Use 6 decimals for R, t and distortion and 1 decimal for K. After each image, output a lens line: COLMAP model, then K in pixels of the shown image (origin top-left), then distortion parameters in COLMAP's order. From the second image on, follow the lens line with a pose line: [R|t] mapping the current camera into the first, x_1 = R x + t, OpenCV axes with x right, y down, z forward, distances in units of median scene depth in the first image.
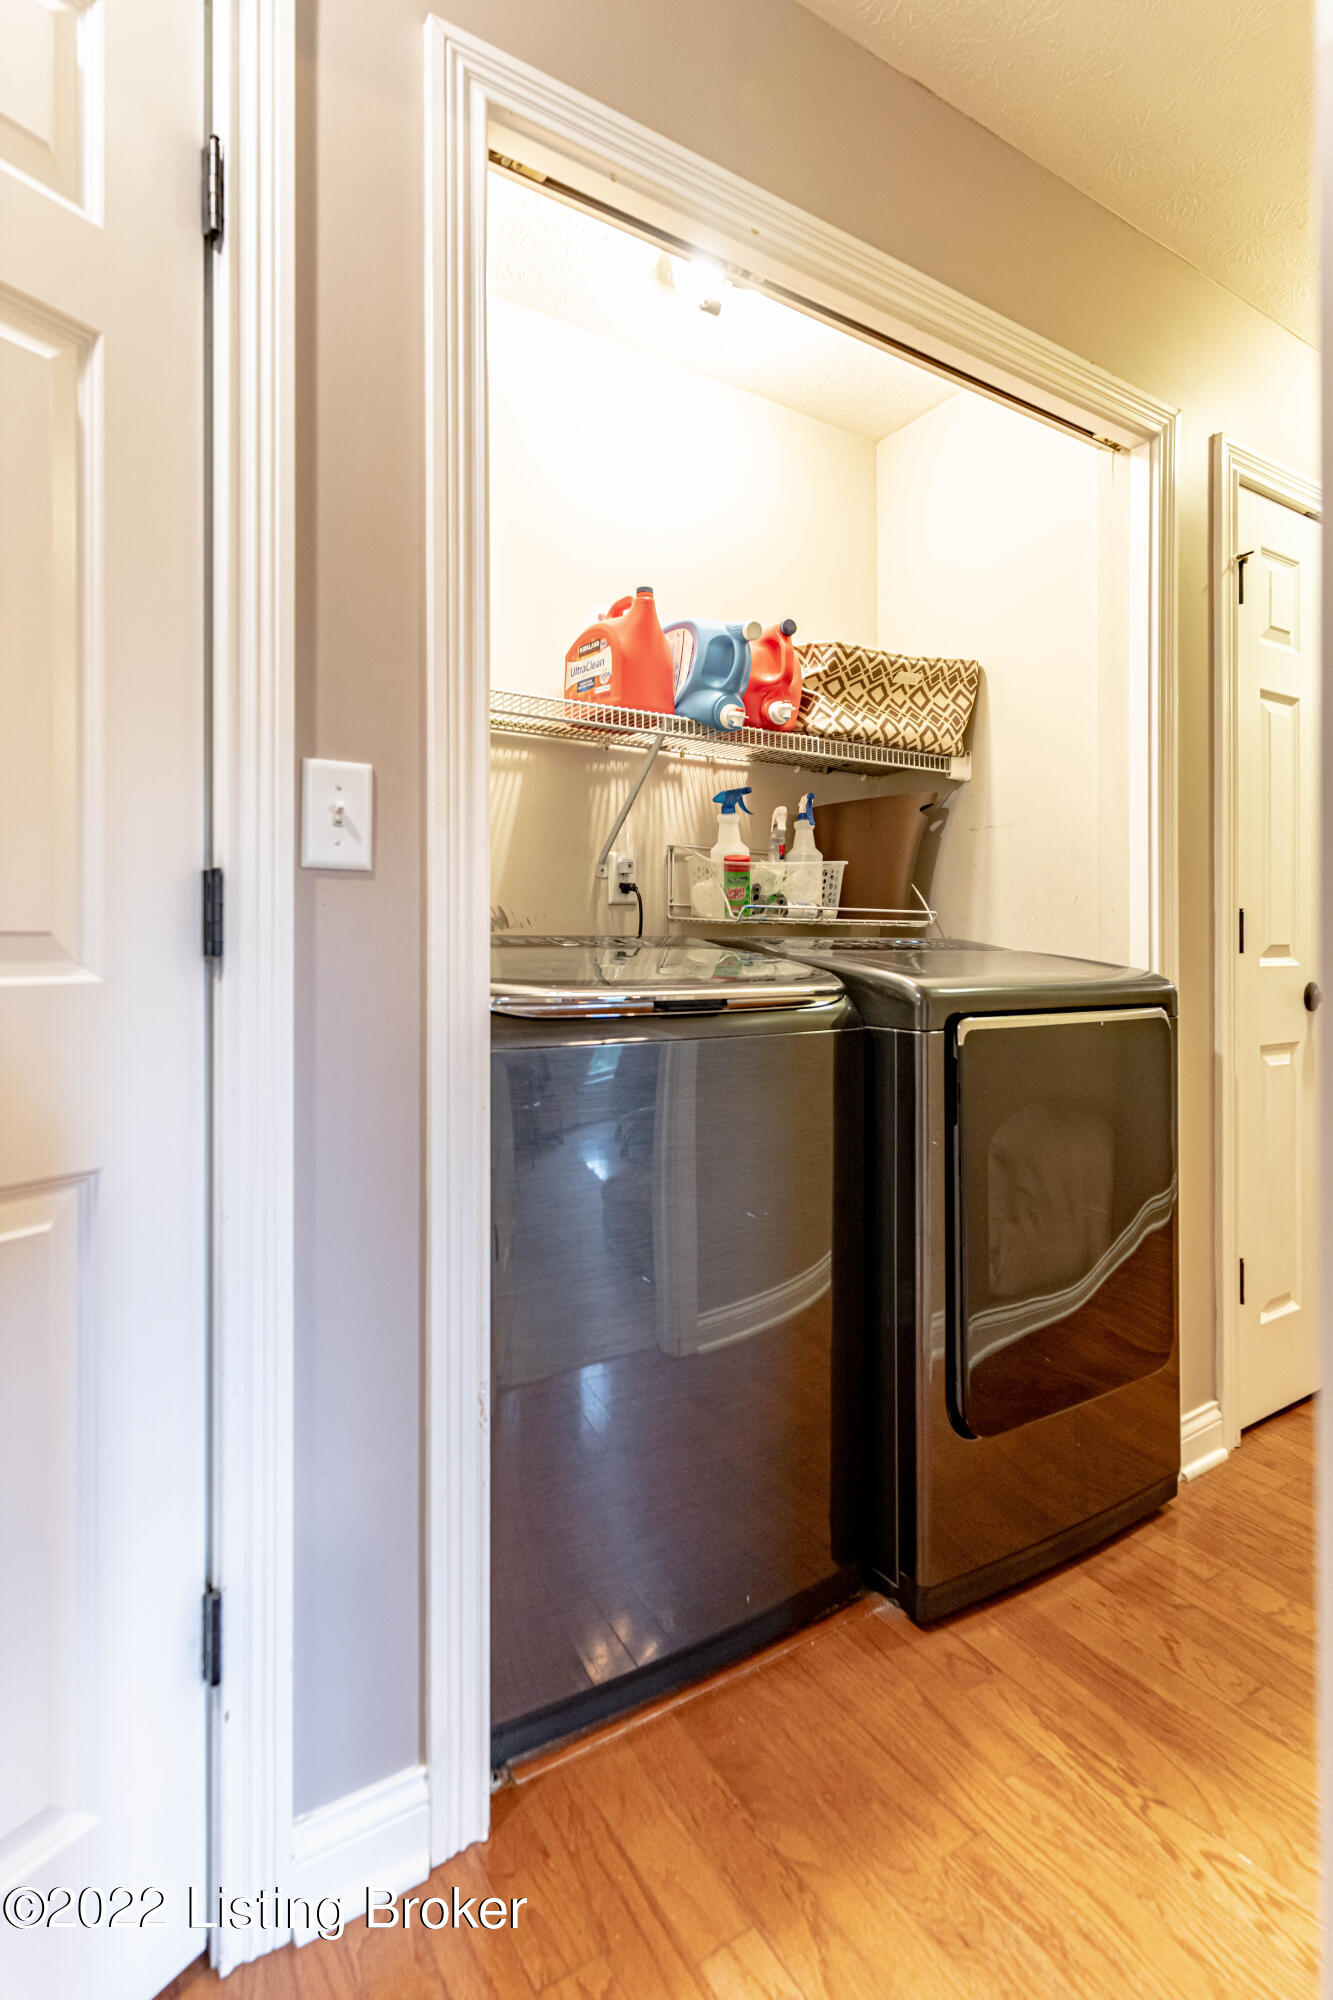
lens RADIAL K [[980.7, 0, 662.4], [0, 980.7, 936.9], [0, 0, 1]] dist [0.004391, 0.001167]
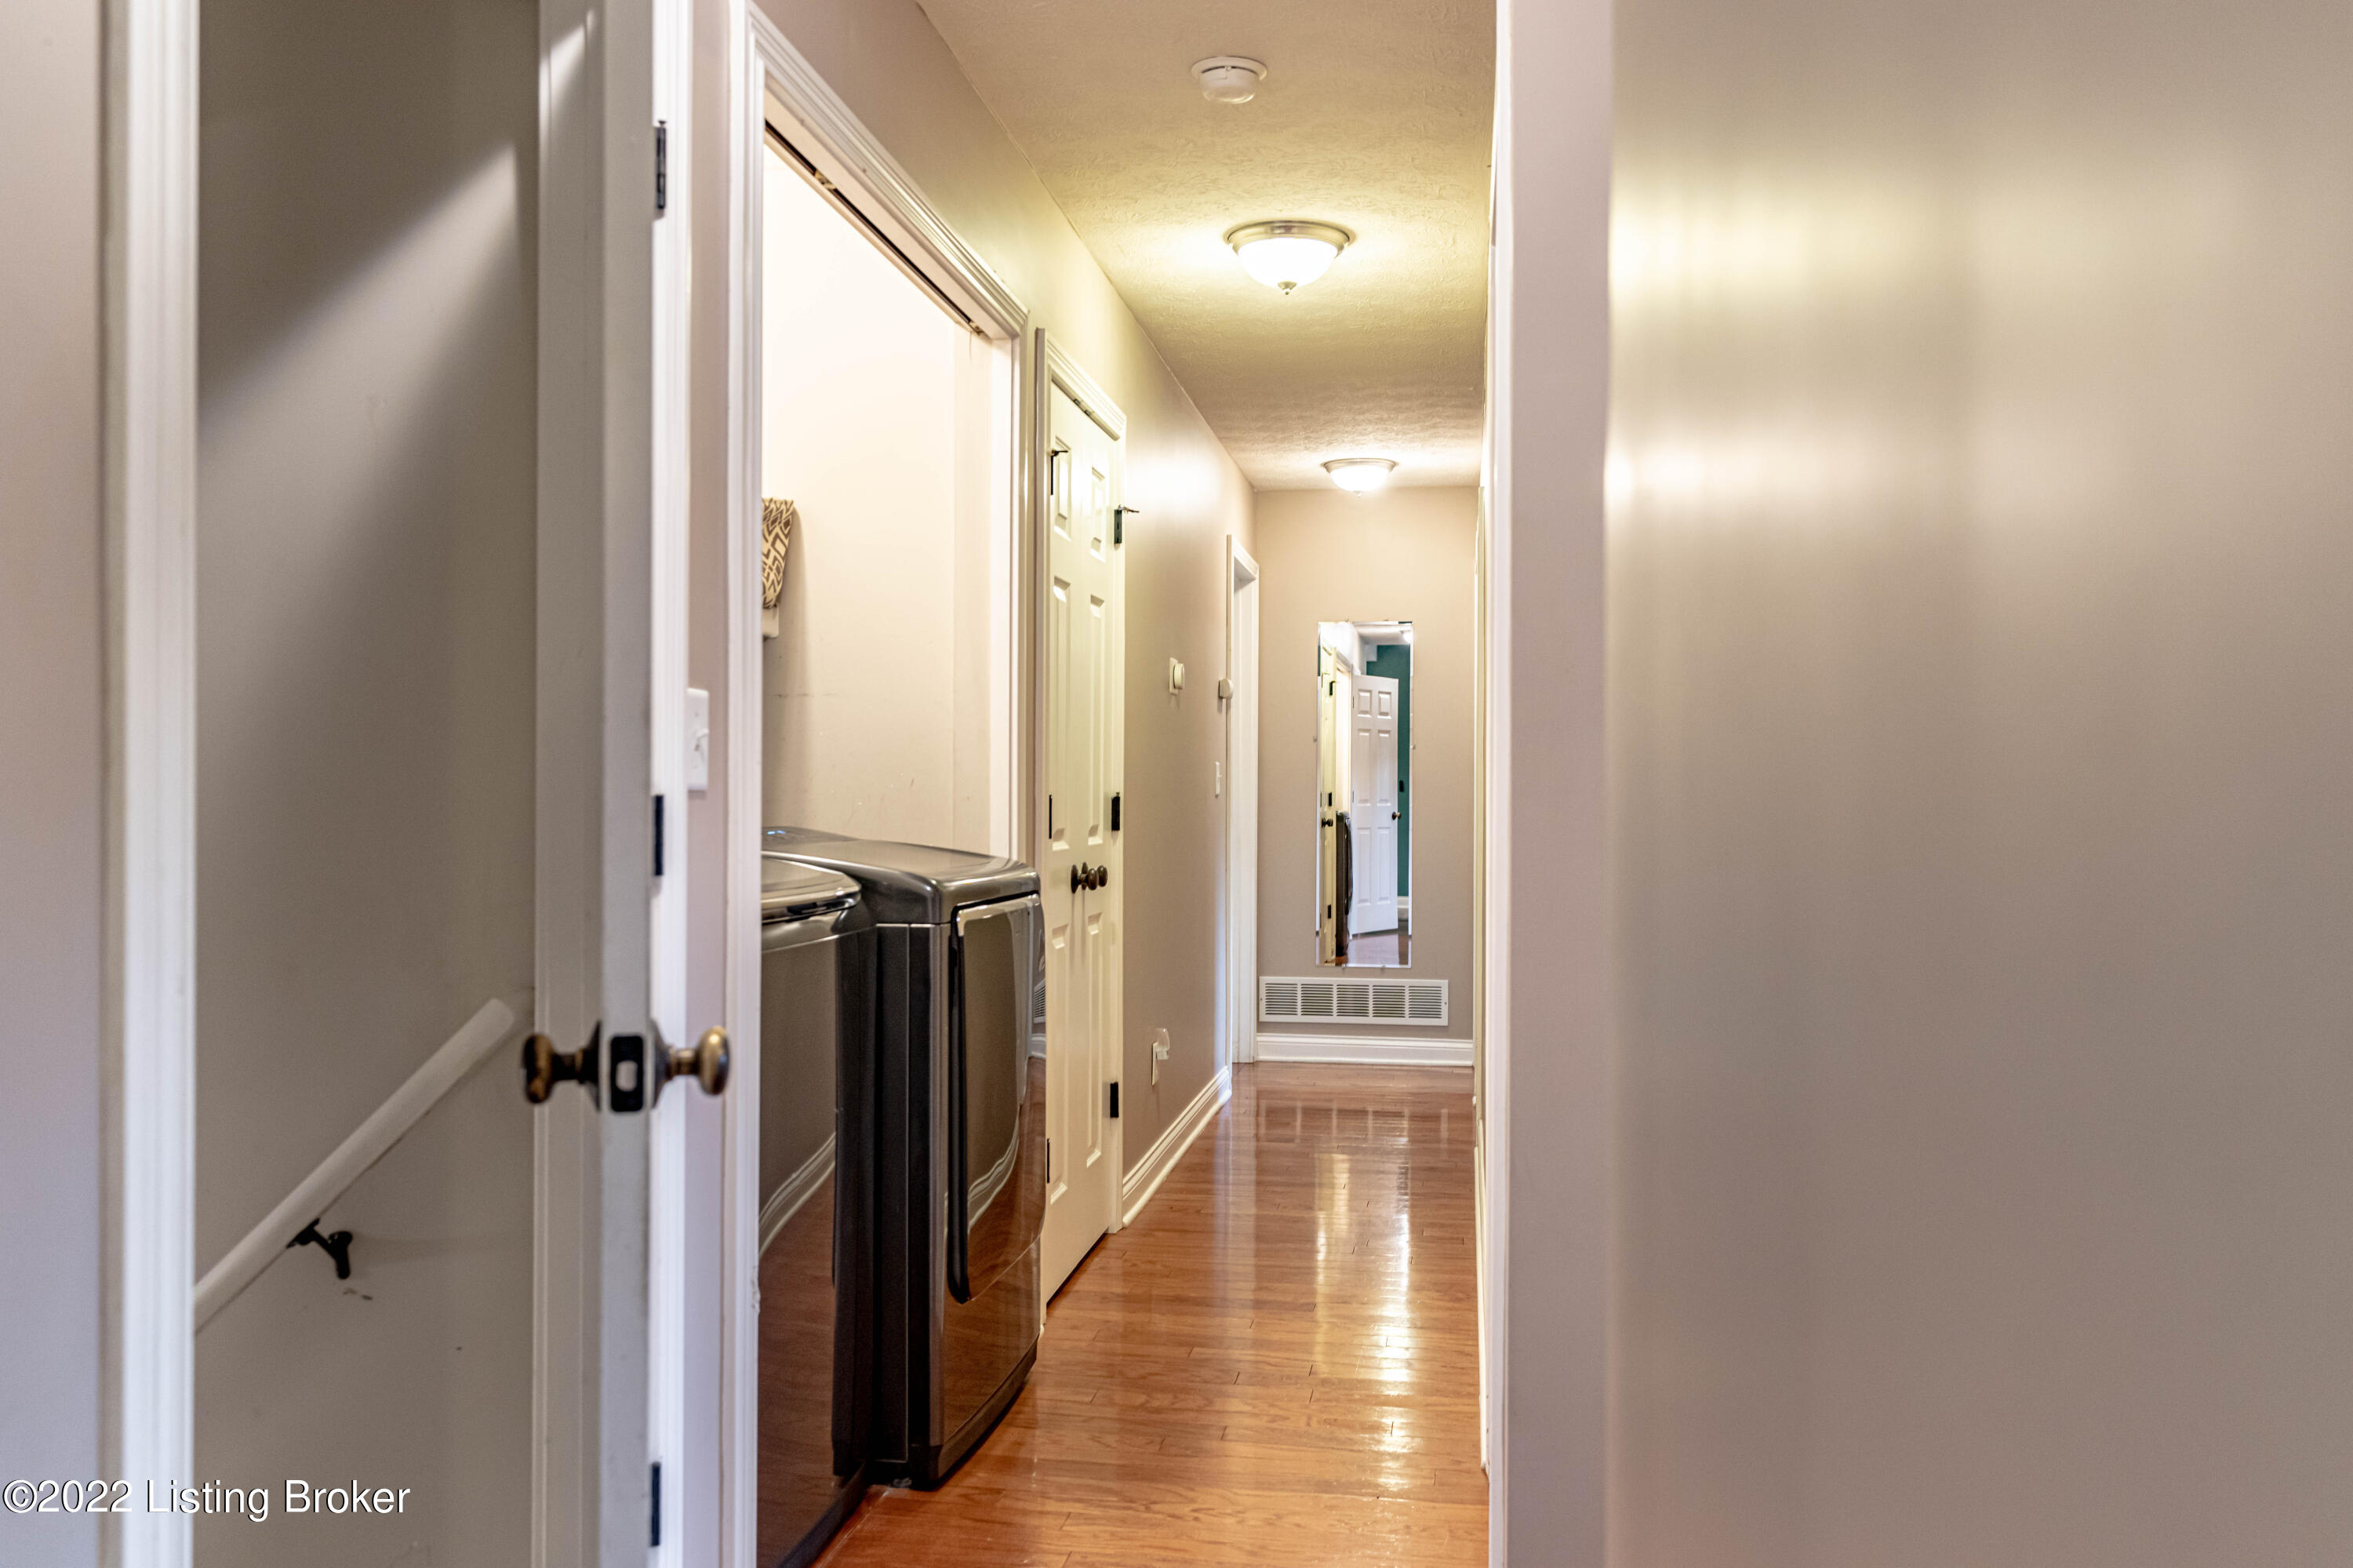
lens RADIAL K [[1902.0, 0, 1176.5], [0, 1902.0, 784.0], [0, 0, 1]] dist [0.081034, 0.003061]
pose [[0.660341, 0.005002, 0.750949, -1.110187], [-0.007773, 0.999970, 0.000175, -0.057470], [-0.750925, -0.005953, 0.660360, -0.555250]]
